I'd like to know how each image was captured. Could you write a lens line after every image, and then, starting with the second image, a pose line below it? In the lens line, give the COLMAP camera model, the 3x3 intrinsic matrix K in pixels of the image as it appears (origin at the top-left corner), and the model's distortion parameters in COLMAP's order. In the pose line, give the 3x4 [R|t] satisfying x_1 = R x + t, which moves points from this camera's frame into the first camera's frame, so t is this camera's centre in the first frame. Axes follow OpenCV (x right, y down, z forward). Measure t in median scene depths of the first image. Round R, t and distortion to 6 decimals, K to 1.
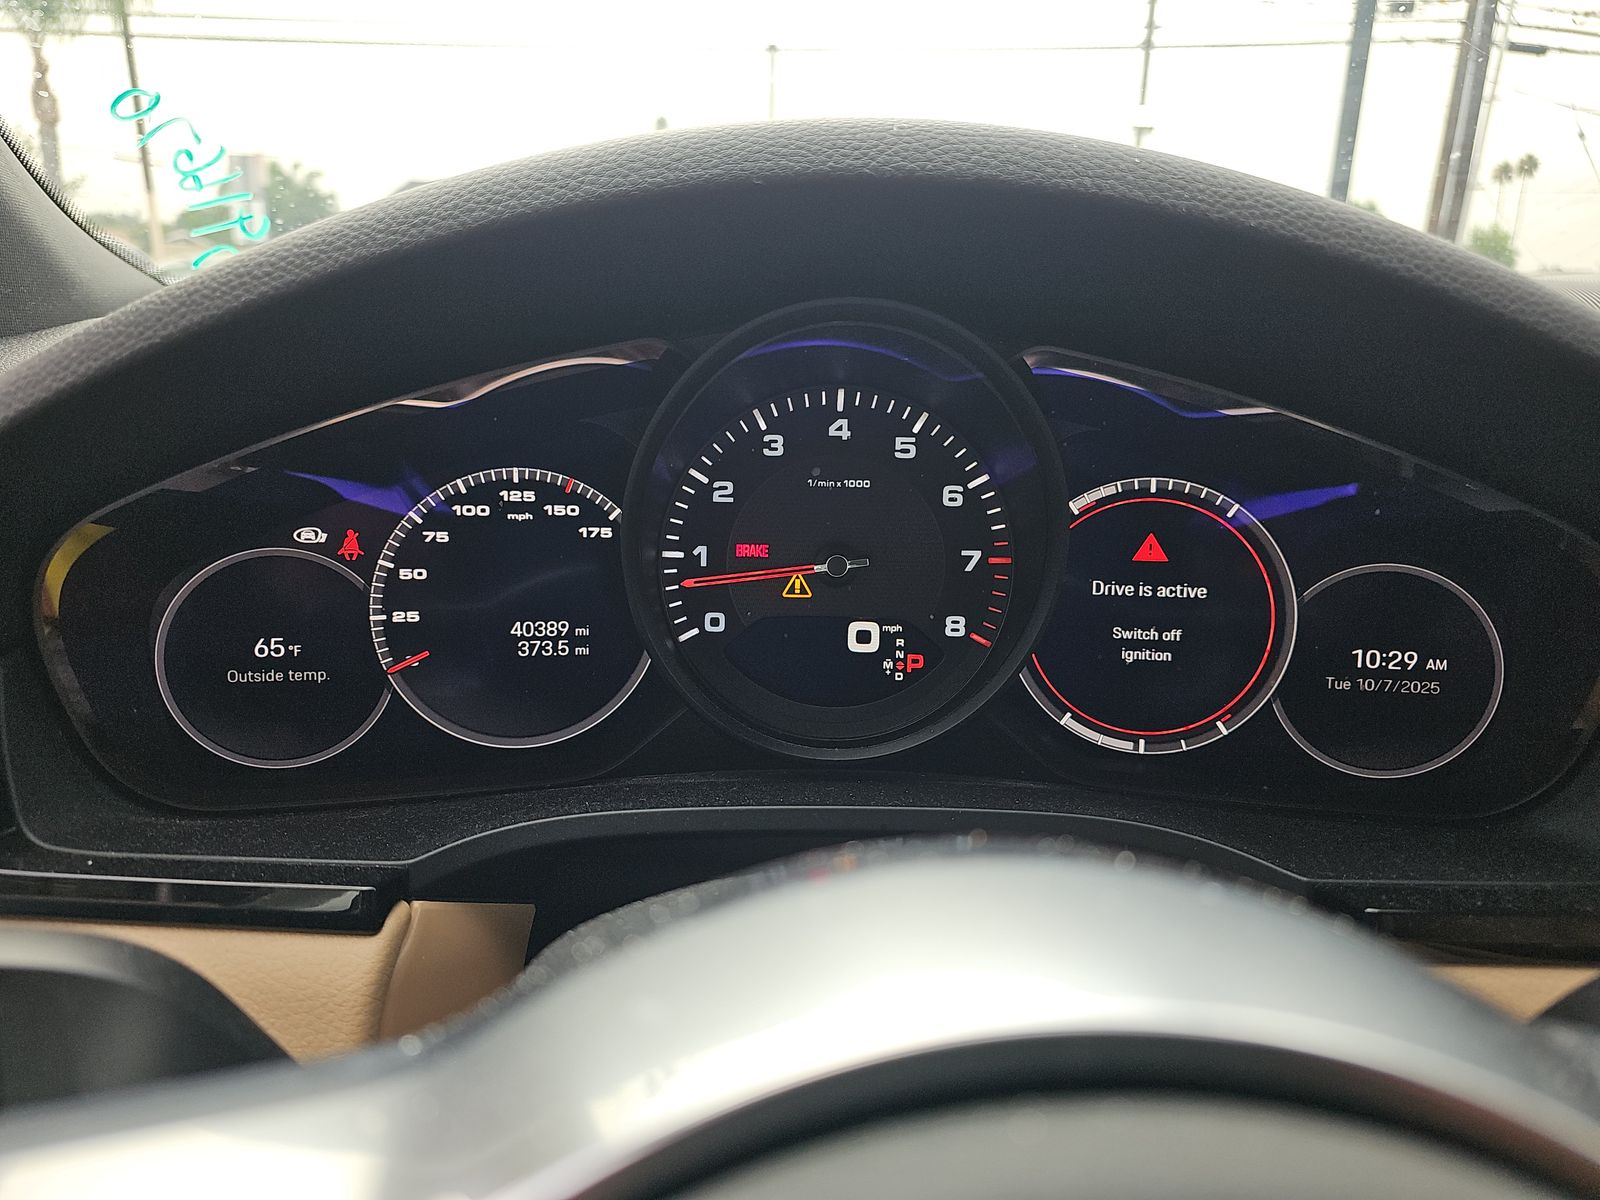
lens RADIAL K [[1094.4, 0, 800.0], [0, 1094.4, 600.0], [0, 0, 1]] dist [0.097232, -0.252817]
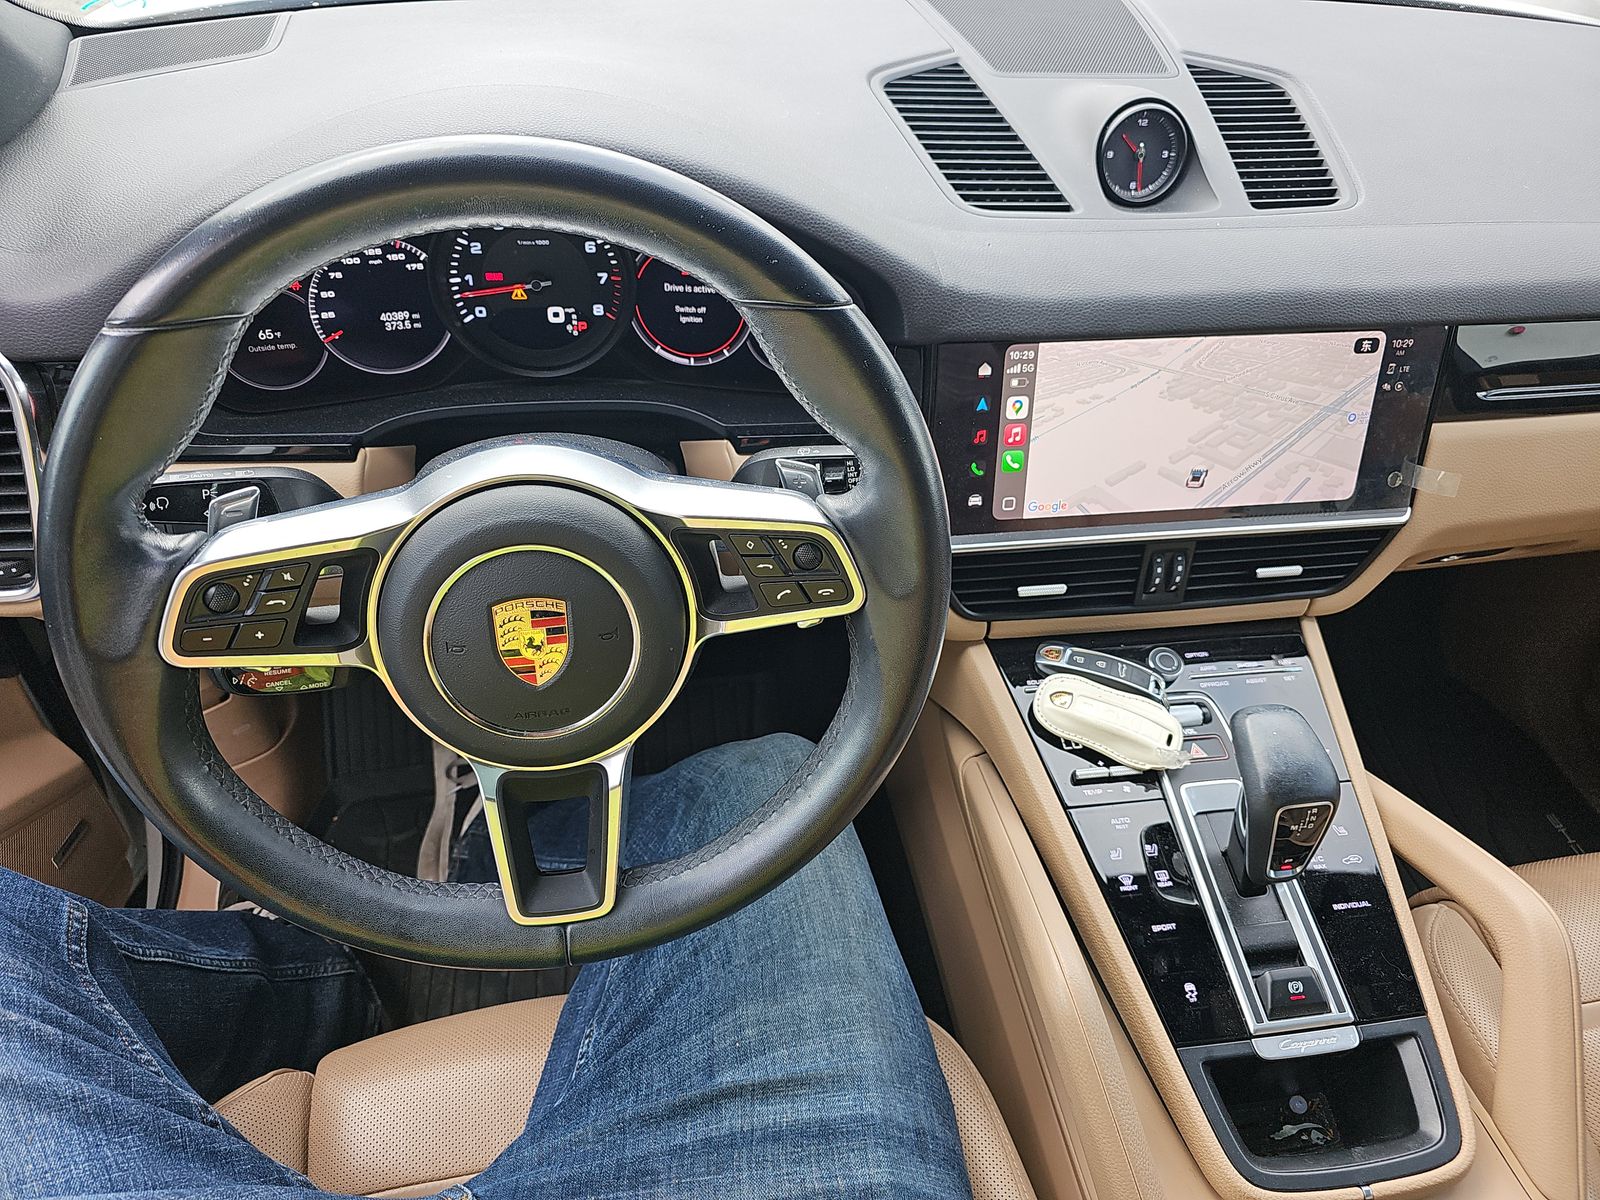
lens RADIAL K [[1063.7, 0, 804.8], [0, 1063.7, 590.4], [0, 0, 1]] dist [0.038554, -0.030305]
pose [[0.989959, -0.064639, 0.125706, 0.246468], [0.004523, 0.903344, 0.428892, -0.376635], [-0.141279, -0.424017, 0.894567, -1.156660]]
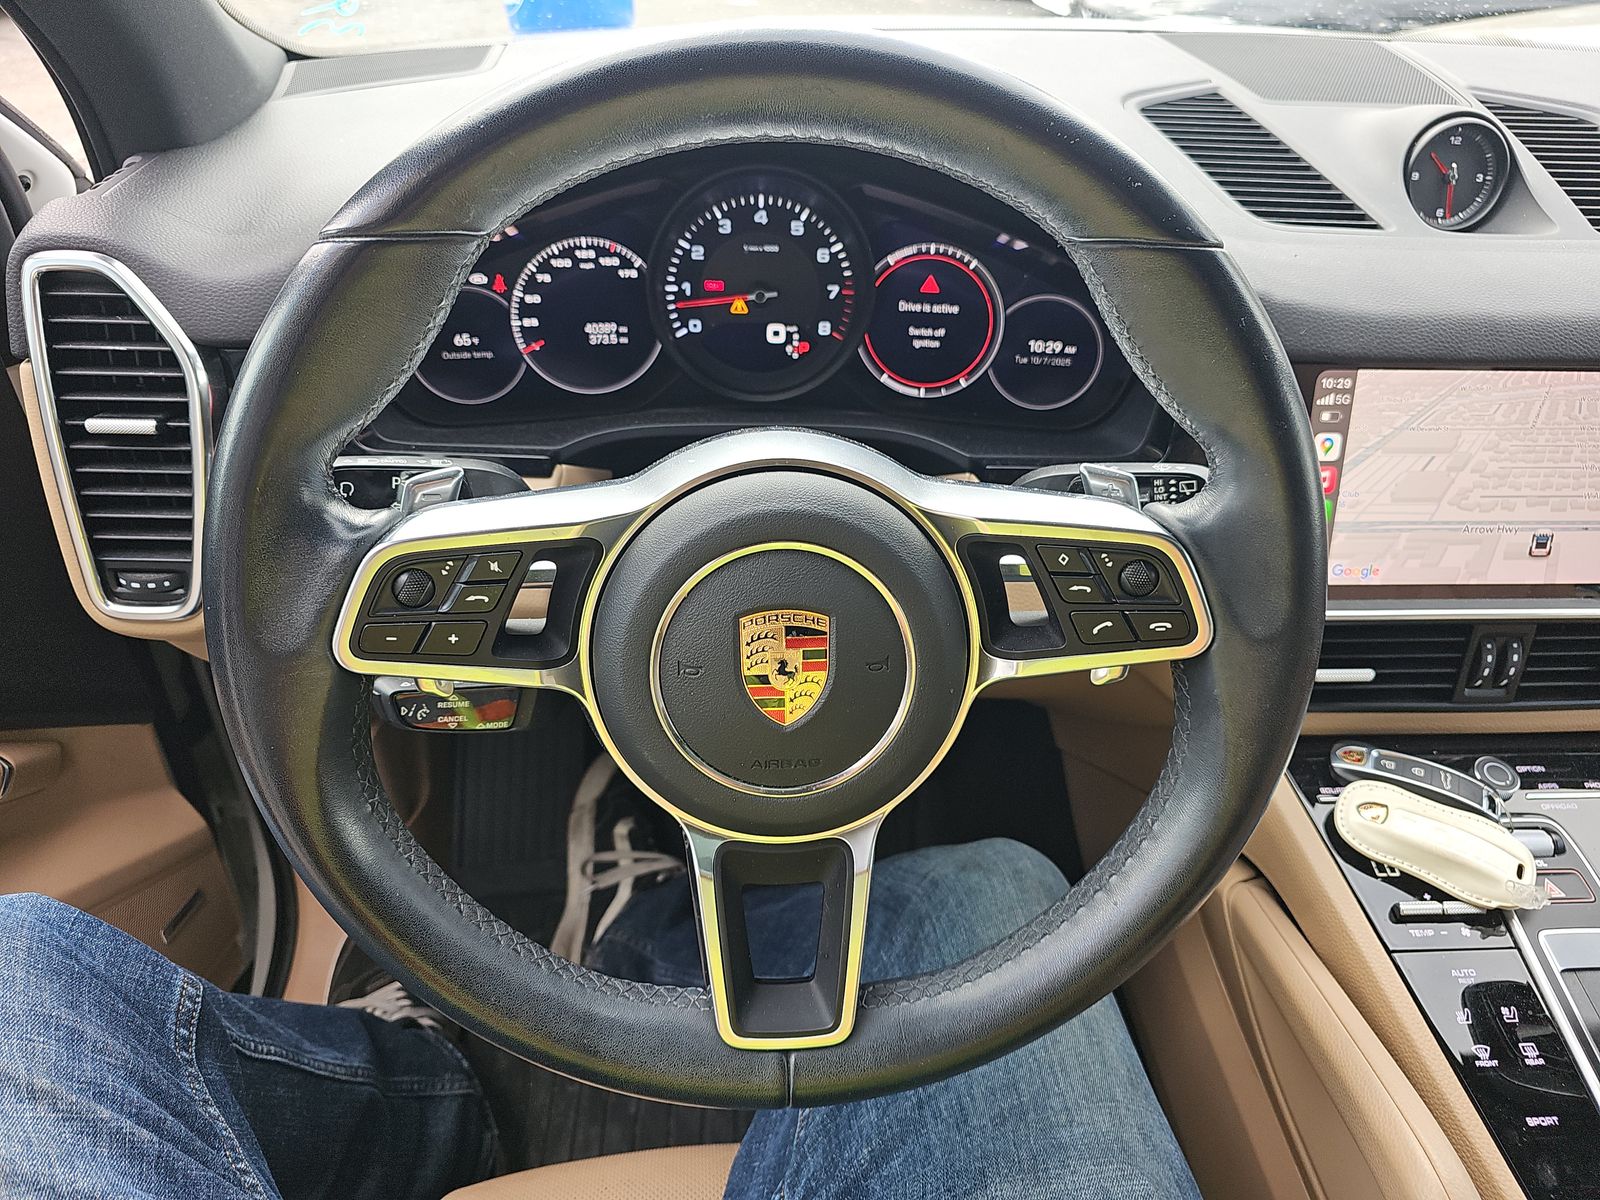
lens RADIAL K [[1069.6, 0, 816.0], [0, 1069.6, 593.7], [0, 0, 1]] dist [0.049470, -0.058811]
pose [[0.999021, -0.007894, 0.043527, 0.044553], [-0.006387, 0.947903, 0.318495, -0.131722], [-0.043773, -0.318461, 0.946925, -0.891094]]
